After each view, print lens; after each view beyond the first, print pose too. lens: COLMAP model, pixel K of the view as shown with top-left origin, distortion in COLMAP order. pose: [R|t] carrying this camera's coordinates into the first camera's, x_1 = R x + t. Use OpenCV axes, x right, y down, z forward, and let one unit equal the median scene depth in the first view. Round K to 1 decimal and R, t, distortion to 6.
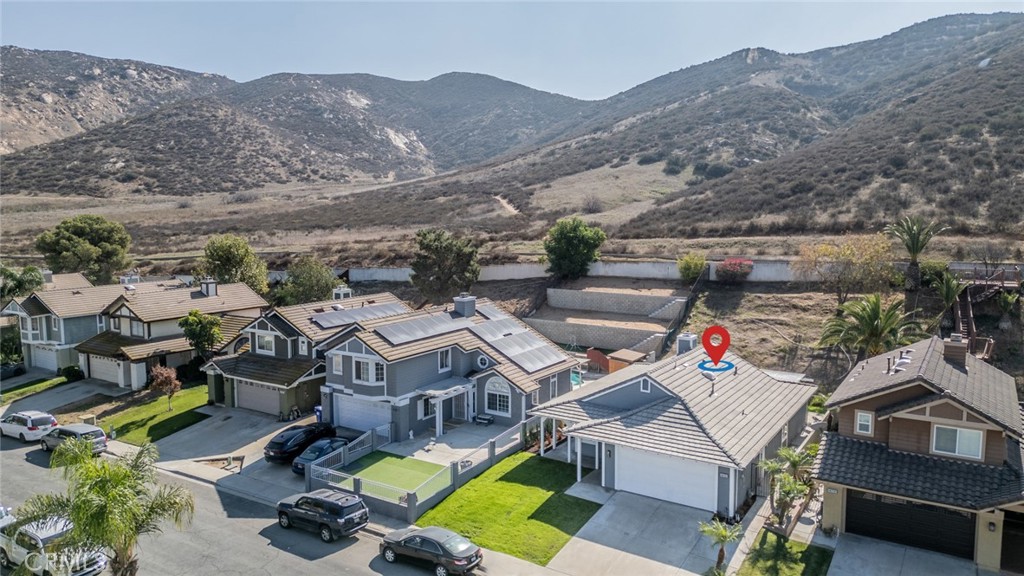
lens RADIAL K [[714.7, 0, 511.7], [0, 714.7, 285.5], [0, 0, 1]] dist [0.061795, -0.049045]
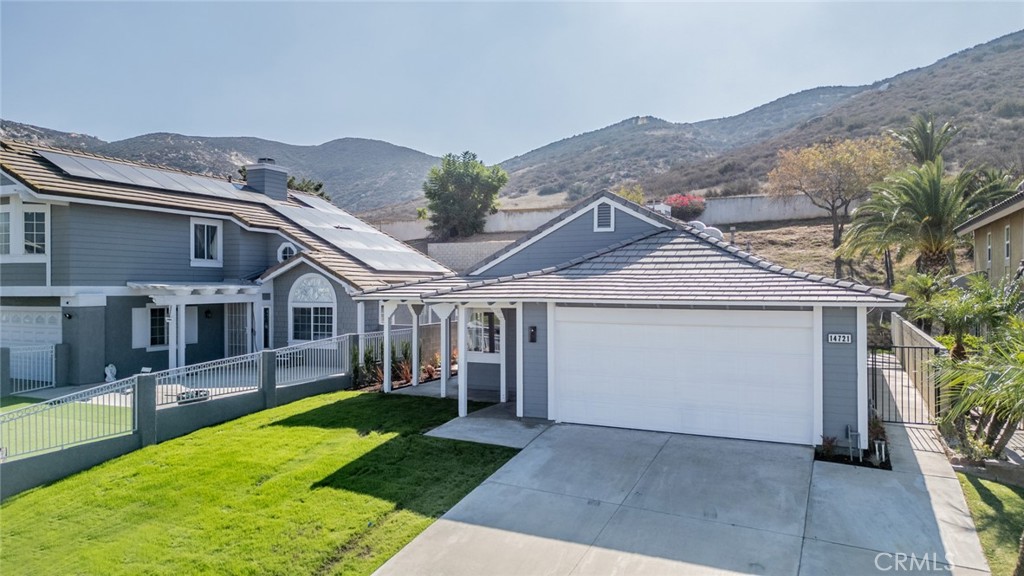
lens RADIAL K [[714.7, 0, 509.6], [0, 714.7, 293.9], [0, 0, 1]] dist [0.061795, -0.049045]
pose [[0.990384, -0.002953, 0.138311, 0.052154], [0.016063, 0.995464, -0.093771, 0.198238], [-0.137407, 0.095091, 0.985940, 0.472788]]
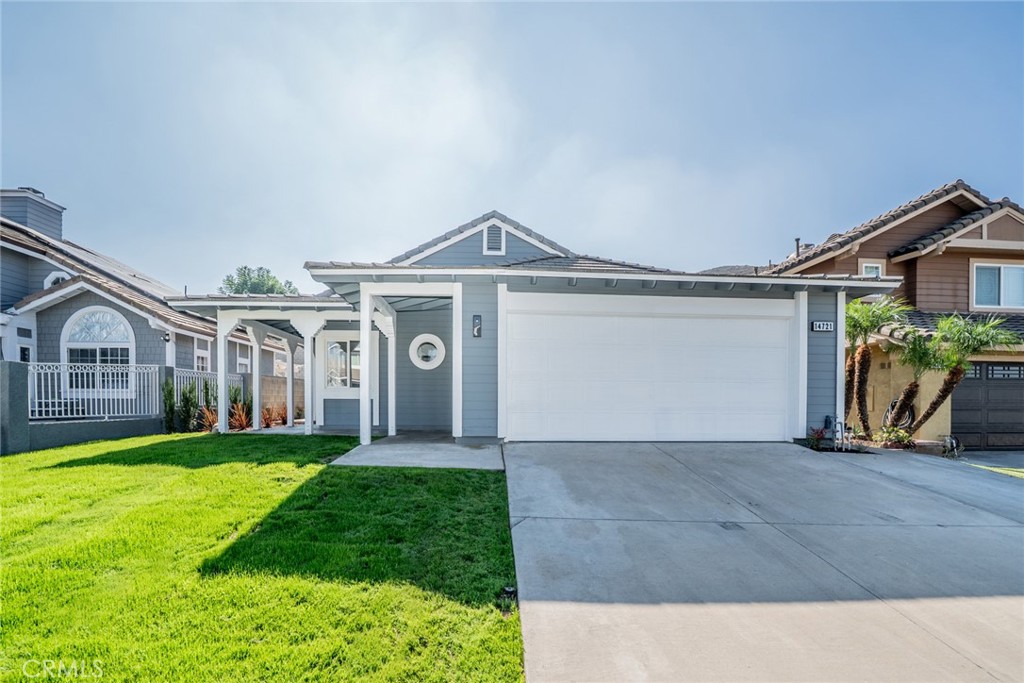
lens RADIAL K [[449.3, 0, 508.8], [0, 449.3, 410.9], [0, 0, 1]] dist [-0.026626, 0.000540]
pose [[0.810041, -0.006196, 0.586341, 0.025772], [0.058986, 0.995733, -0.070968, 0.226891], [-0.583399, 0.092073, 0.806950, 0.666598]]
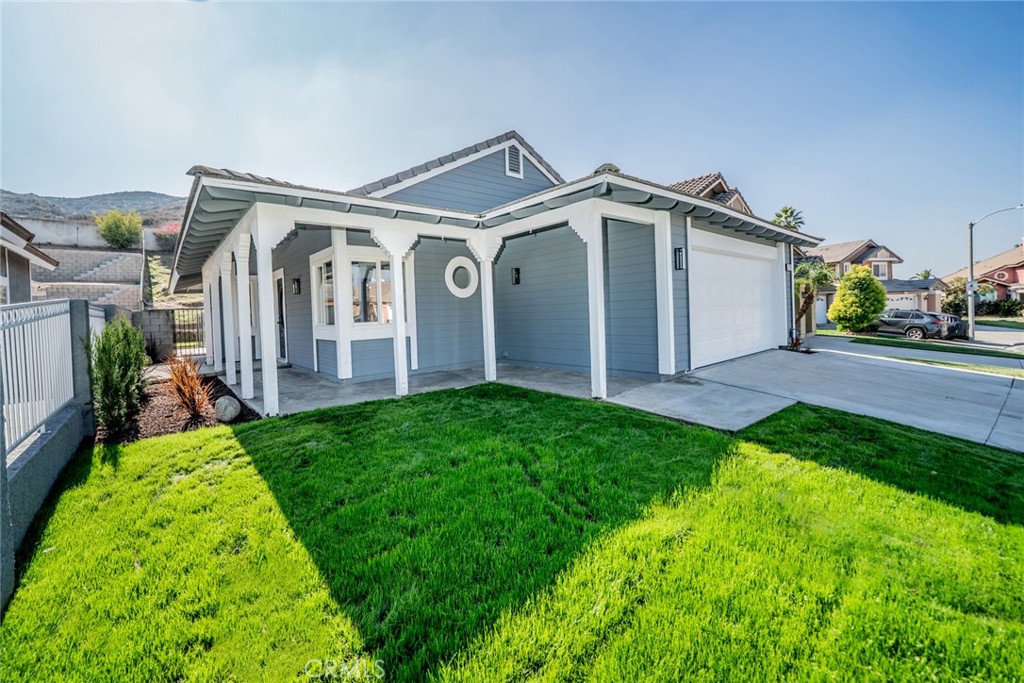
lens RADIAL K [[407.0, 0, 470.7], [0, 407.0, 319.1], [0, 0, 1]] dist [-0.019963, -0.000243]
pose [[0.331090, -0.028023, 0.943183, -0.044307], [0.137855, 0.990271, -0.018970, 0.199173], [-0.933475, 0.136303, 0.331732, 0.817953]]
